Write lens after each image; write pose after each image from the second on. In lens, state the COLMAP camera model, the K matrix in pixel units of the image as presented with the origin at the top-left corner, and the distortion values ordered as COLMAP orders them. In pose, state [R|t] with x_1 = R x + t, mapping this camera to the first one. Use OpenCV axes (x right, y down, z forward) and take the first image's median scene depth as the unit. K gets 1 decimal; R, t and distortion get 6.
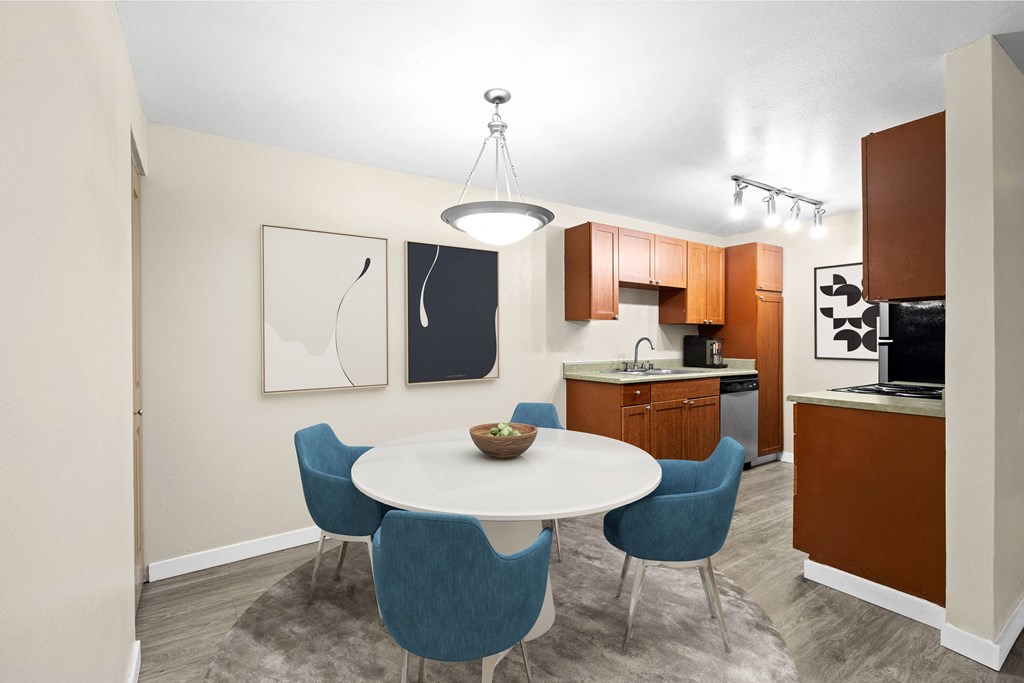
lens RADIAL K [[453.9, 0, 512.0], [0, 453.9, 341.5], [0, 0, 1]] dist [0.000173, -0.000029]
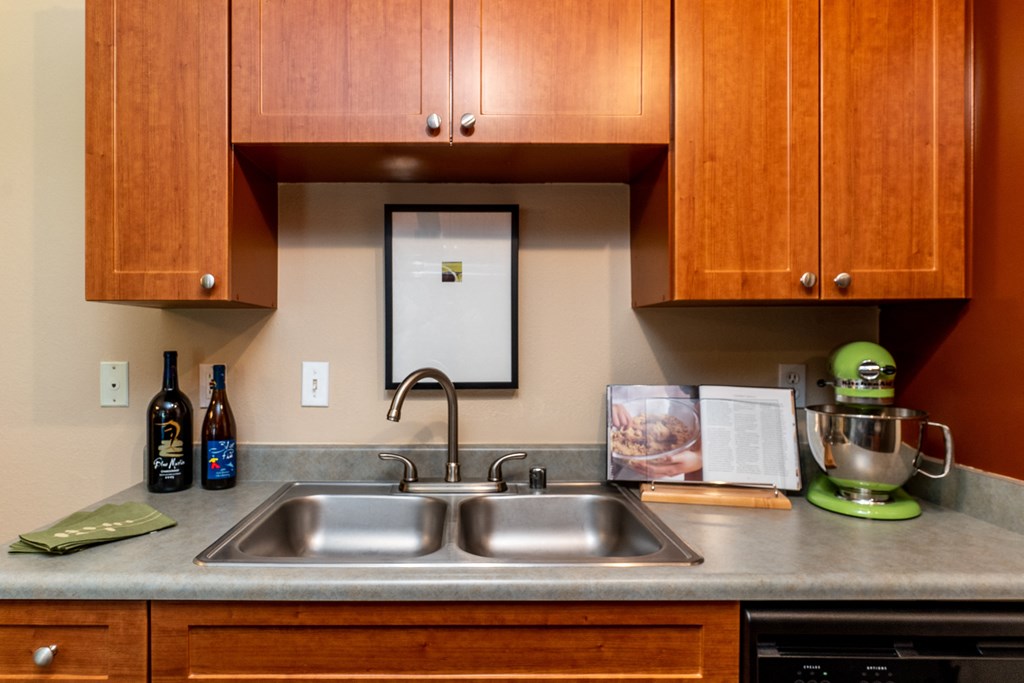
lens RADIAL K [[584.3, 0, 512.0], [0, 584.3, 341.5], [0, 0, 1]] dist [-0.000296, 0.000043]
pose [[0.823414, -0.000479, -0.567440, 0.482722], [-0.000409, 0.999999, -0.001436, -0.018984], [0.567440, 0.001415, 0.823413, 0.721328]]
